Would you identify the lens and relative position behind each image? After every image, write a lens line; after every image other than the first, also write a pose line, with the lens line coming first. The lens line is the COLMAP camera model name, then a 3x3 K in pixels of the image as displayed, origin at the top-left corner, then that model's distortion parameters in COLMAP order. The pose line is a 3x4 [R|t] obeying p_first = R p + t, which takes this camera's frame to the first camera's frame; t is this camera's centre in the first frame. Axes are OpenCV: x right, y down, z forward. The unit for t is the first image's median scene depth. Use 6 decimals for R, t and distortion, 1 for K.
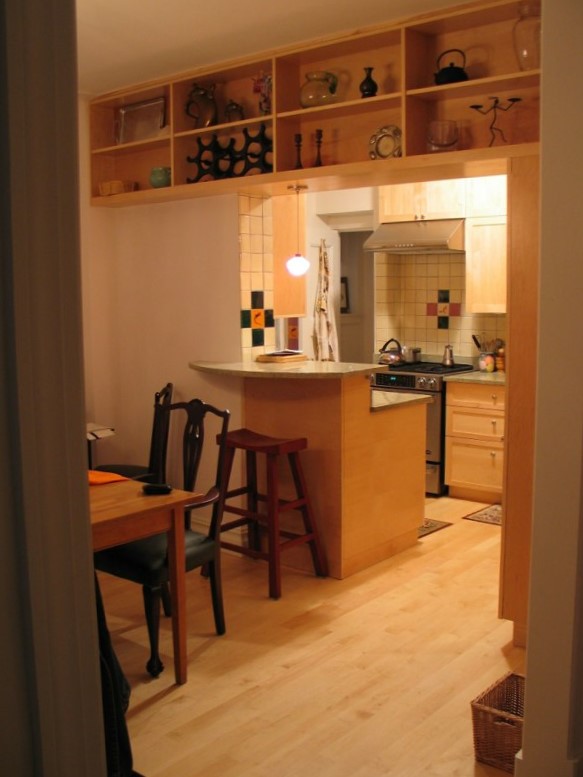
lens RADIAL K [[803.7, 0, 297.7], [0, 803.7, 386.9], [0, 0, 1]] dist [-0.185307, 0.215638]
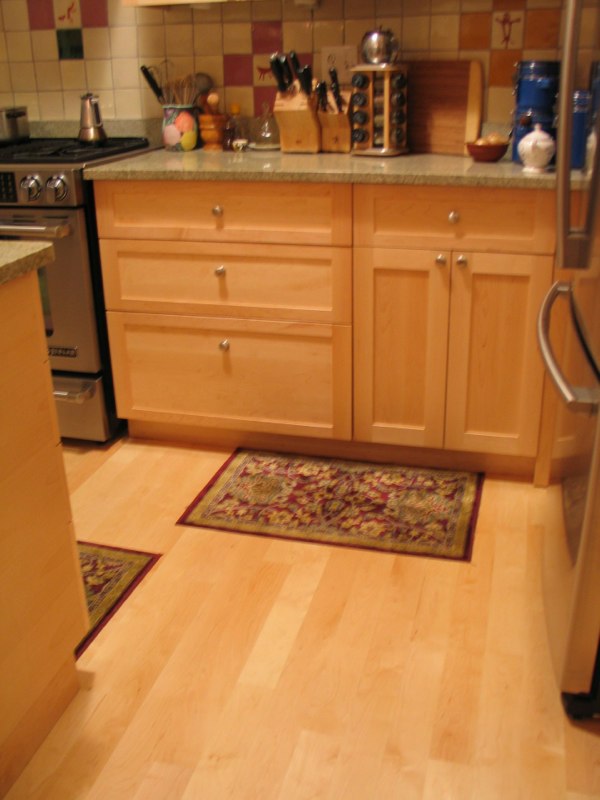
lens RADIAL K [[827.5, 0, 306.4], [0, 827.5, 398.4], [0, 0, 1]] dist [-0.185307, 0.215638]
pose [[0.902661, -0.170416, 0.395173, 0.095422], [0.058473, 0.958306, 0.279699, -0.008708], [-0.426361, -0.229366, 0.874990, 0.529933]]
